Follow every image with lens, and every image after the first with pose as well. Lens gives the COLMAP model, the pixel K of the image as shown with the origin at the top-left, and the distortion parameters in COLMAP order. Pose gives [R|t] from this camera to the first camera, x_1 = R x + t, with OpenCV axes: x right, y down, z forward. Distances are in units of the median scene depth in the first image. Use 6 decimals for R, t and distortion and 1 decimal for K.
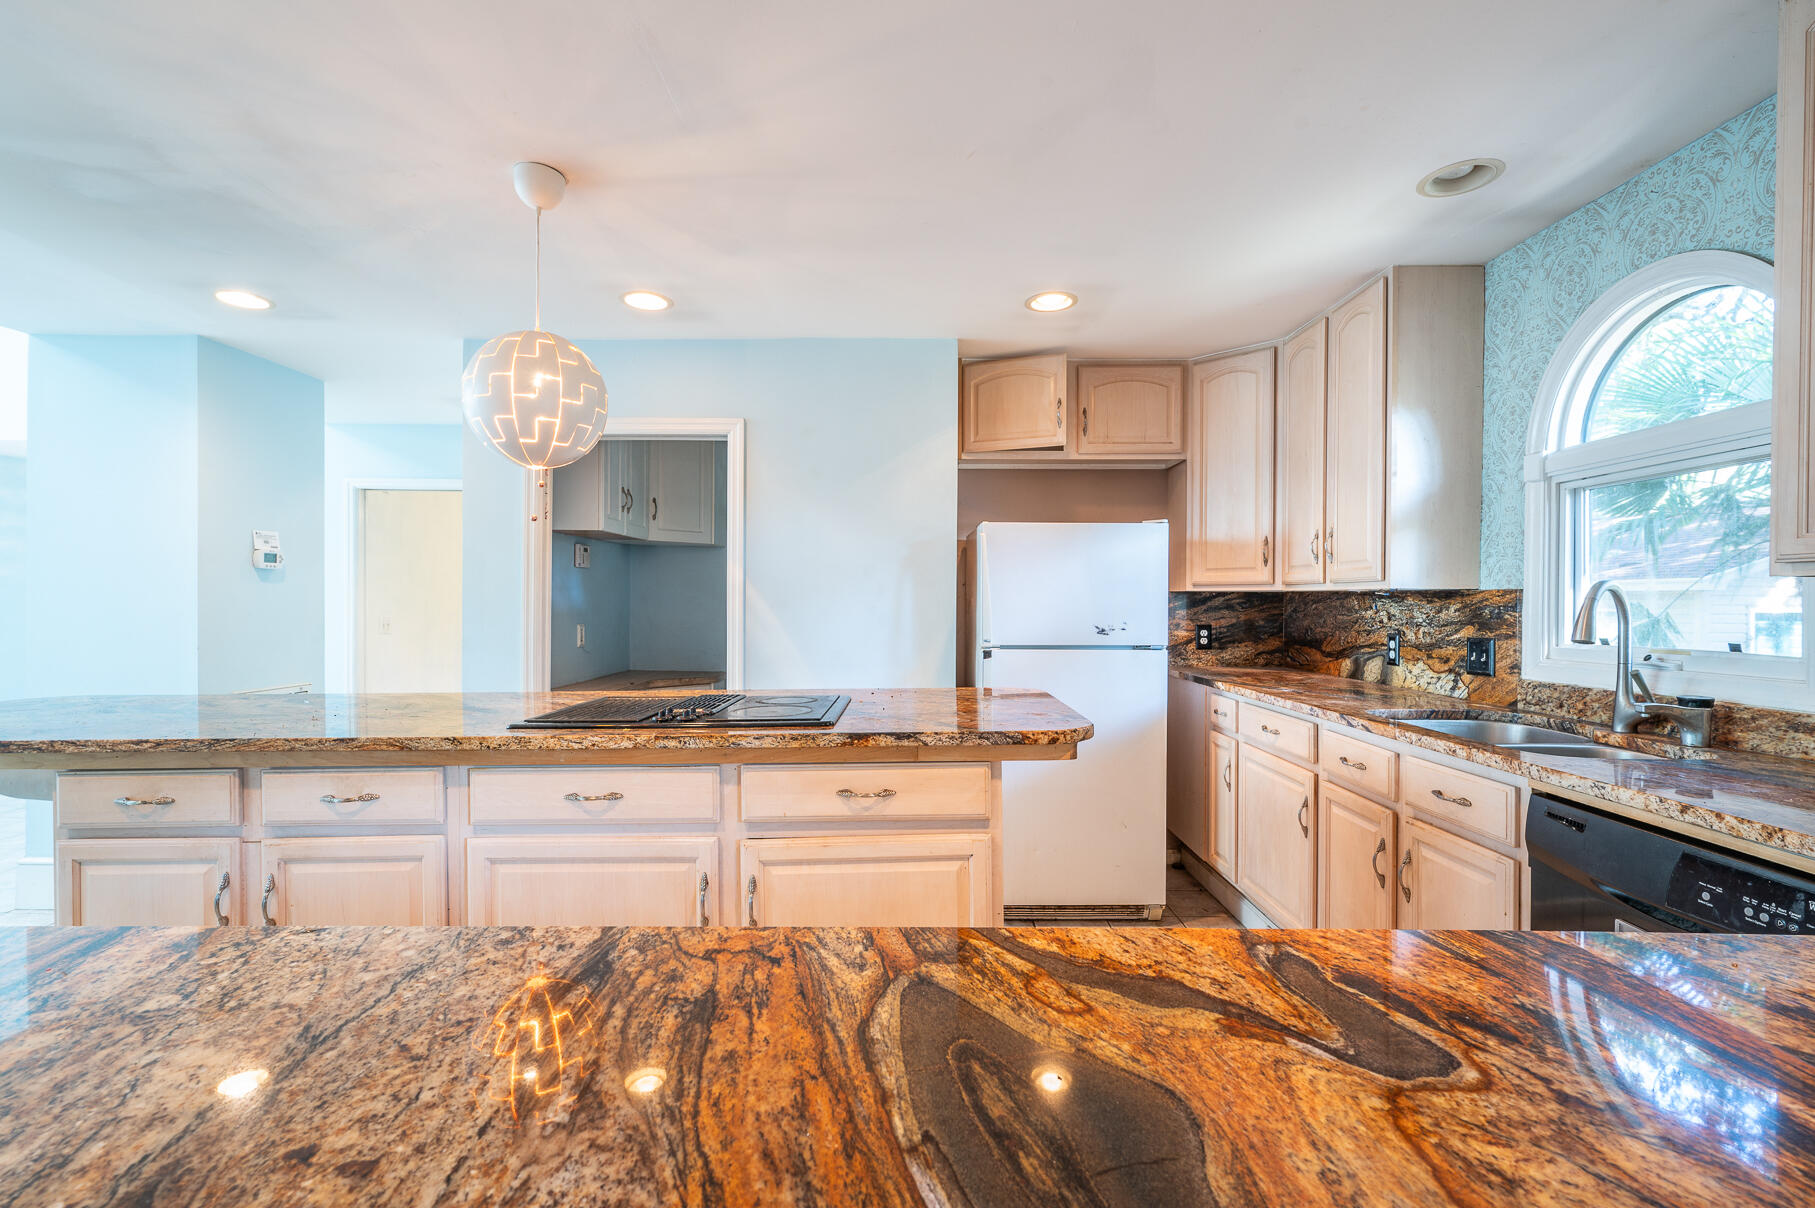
lens RADIAL K [[803.9, 0, 909.6], [0, 803.9, 605.3], [0, 0, 1]] dist [0.002025, 0.000203]
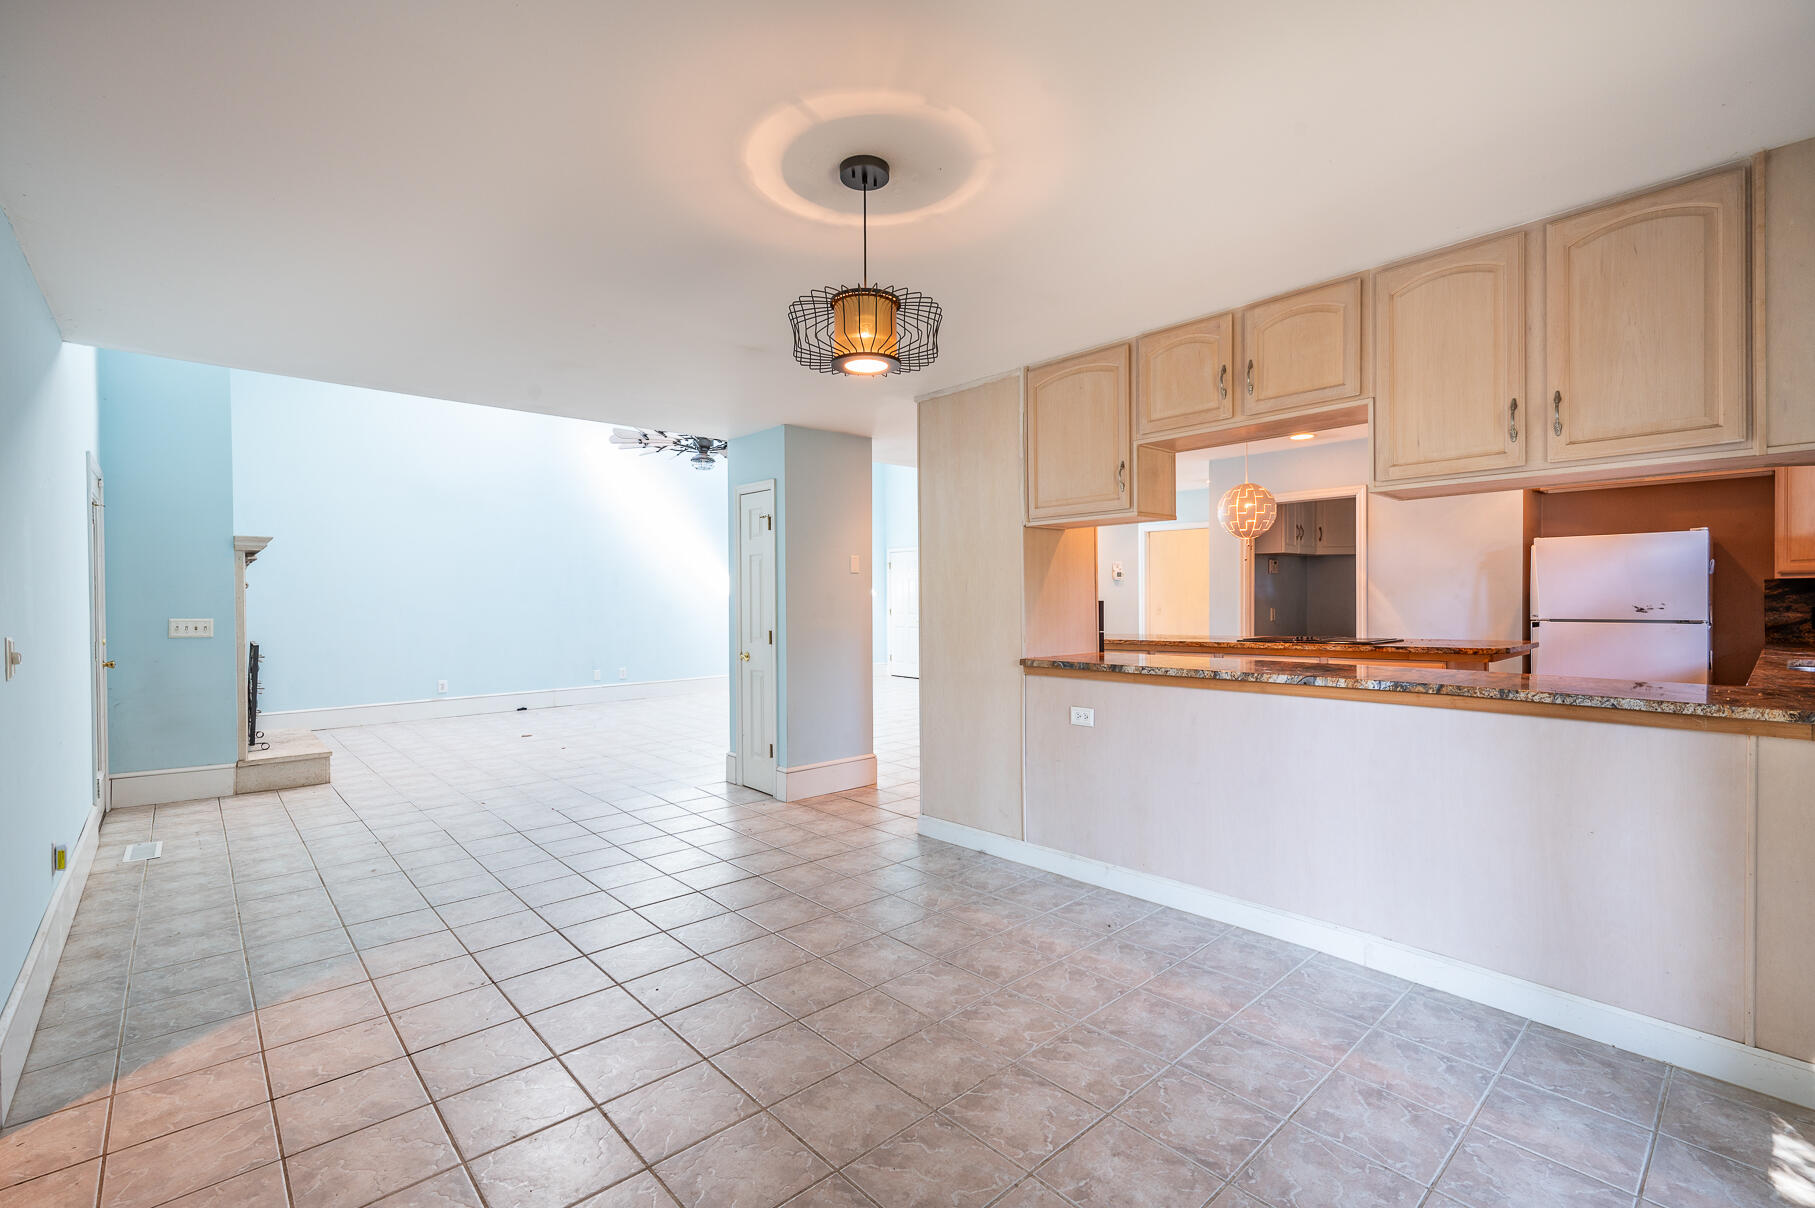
lens RADIAL K [[803.9, 0, 909.4], [0, 803.9, 600.8], [0, 0, 1]] dist [0.002025, 0.000203]
pose [[0.674283, -0.006596, -0.738444, 0.453646], [0.008186, 0.999965, -0.001457, 0.008270], [0.738428, -0.005063, 0.674314, -0.983647]]
